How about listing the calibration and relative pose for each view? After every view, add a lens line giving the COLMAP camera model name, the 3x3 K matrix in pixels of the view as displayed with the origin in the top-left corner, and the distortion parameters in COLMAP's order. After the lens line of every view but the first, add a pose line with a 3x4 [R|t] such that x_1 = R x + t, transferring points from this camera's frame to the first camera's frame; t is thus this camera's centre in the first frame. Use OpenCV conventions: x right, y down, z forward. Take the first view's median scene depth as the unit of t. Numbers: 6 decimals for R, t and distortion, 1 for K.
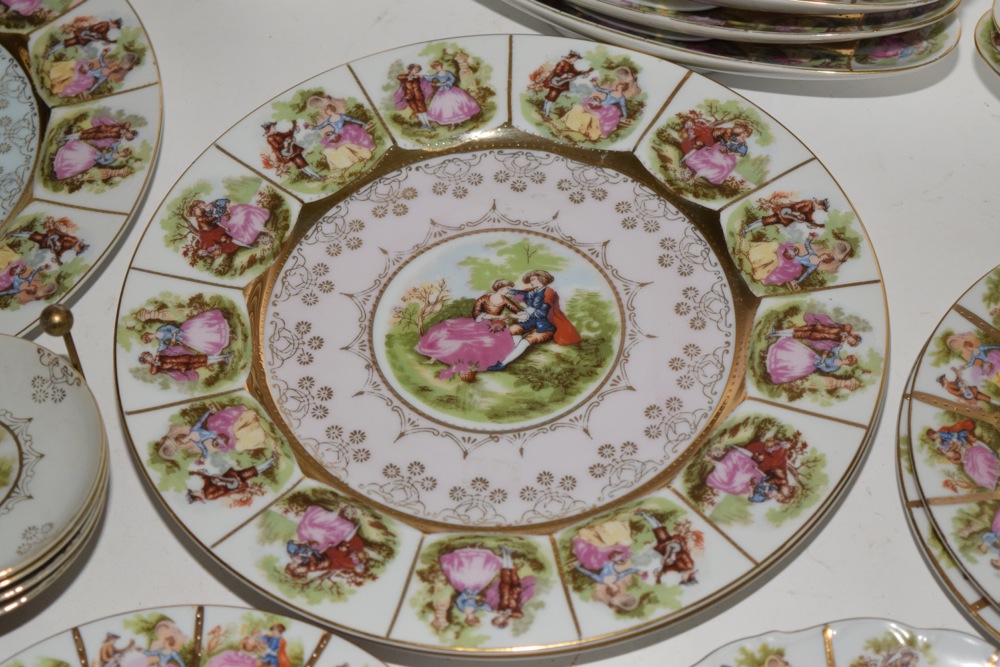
lens RADIAL K [[2016.9, 0, 500.0], [0, 2016.9, 333.5], [0, 0, 1]] dist [0.038758, 0.154711]
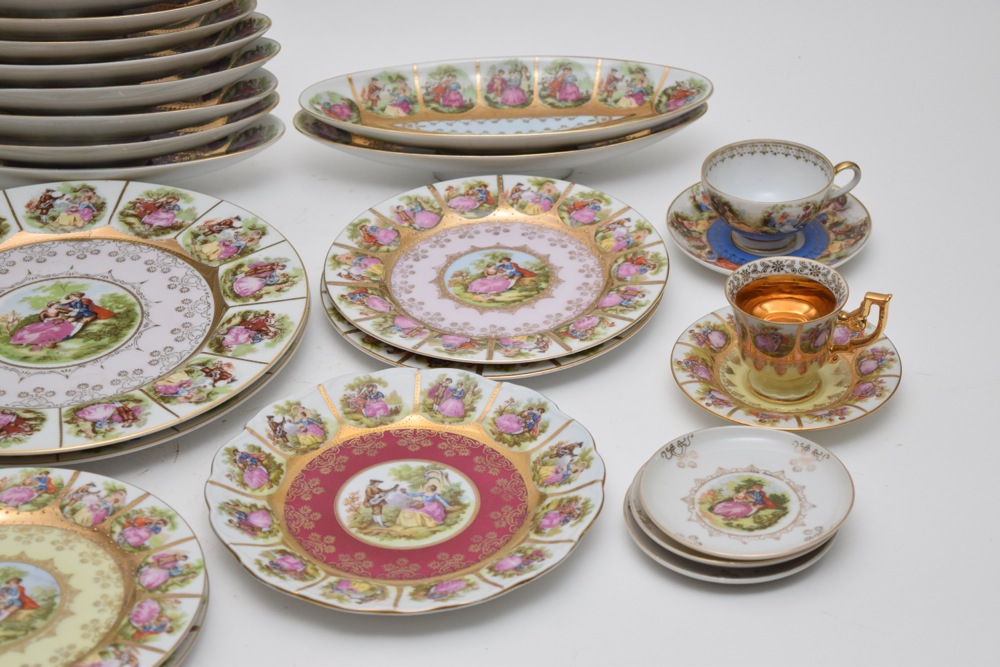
lens RADIAL K [[2227.0, 0, 500.0], [0, 2227.0, 333.5], [0, 0, 1]] dist [0.066586, 0.133974]
pose [[0.906535, -0.214156, 0.363773, -0.318856], [0.325867, 0.902823, -0.280573, 0.593978], [-0.268337, 0.372891, 0.888227, -0.596441]]
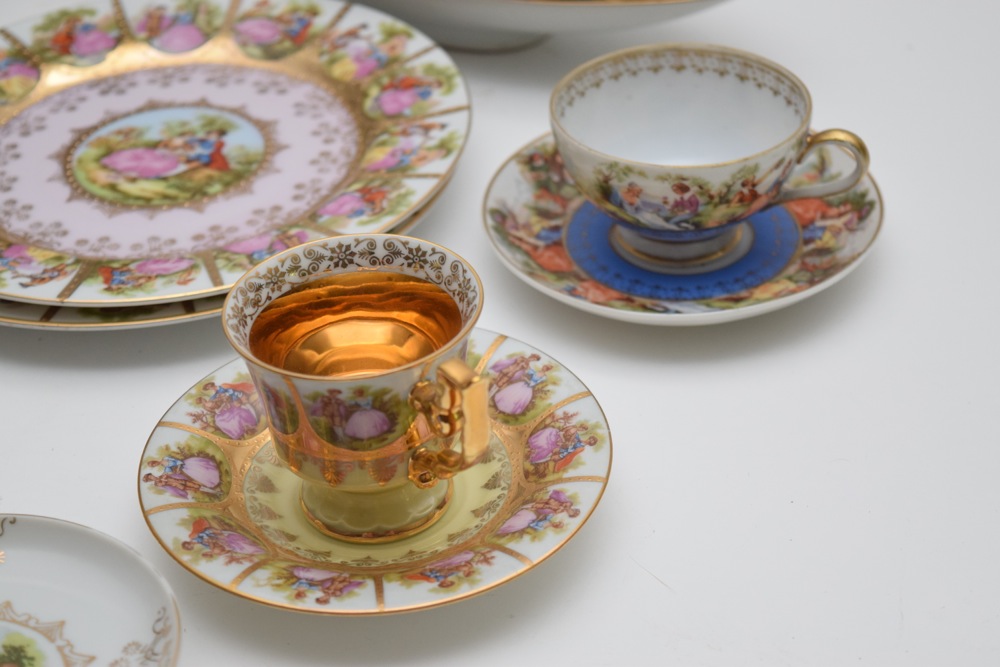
lens RADIAL K [[2227.0, 0, 500.0], [0, 2227.0, 333.5], [0, 0, 1]] dist [0.066586, 0.133974]
pose [[0.988484, 0.091192, -0.120760, 0.598919], [-0.124077, 0.945255, -0.301823, 0.413524], [0.086625, 0.313331, 0.945685, 0.055958]]
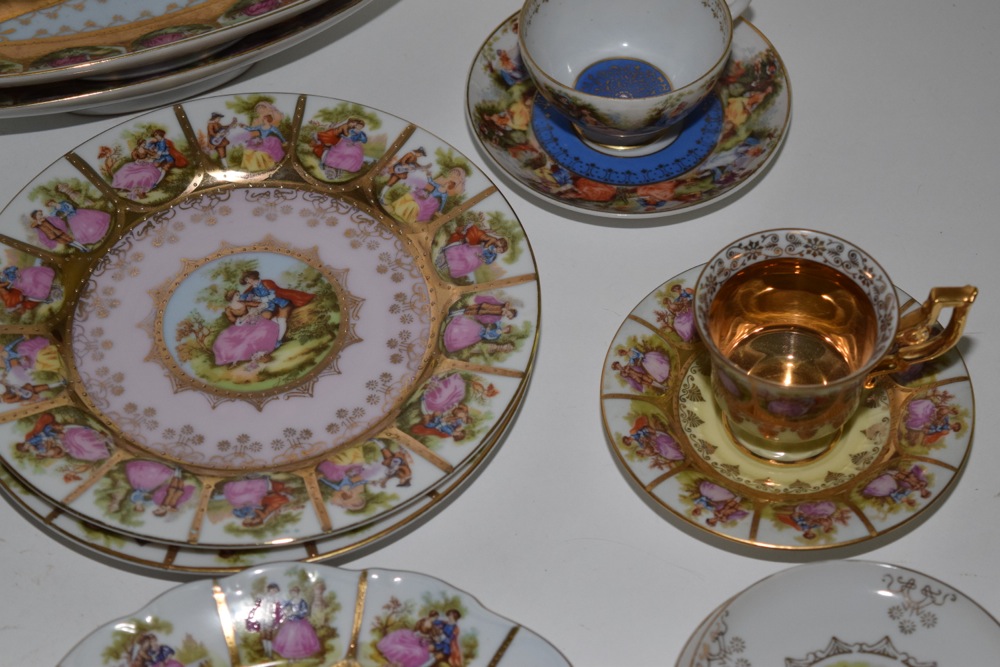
lens RADIAL K [[2227.0, 0, 500.0], [0, 2227.0, 333.5], [0, 0, 1]] dist [0.066586, 0.133974]
pose [[0.698924, -0.533095, 0.476776, -0.093888], [0.559174, 0.822944, 0.100439, 0.024821], [-0.445903, 0.196401, 0.873268, -0.017181]]
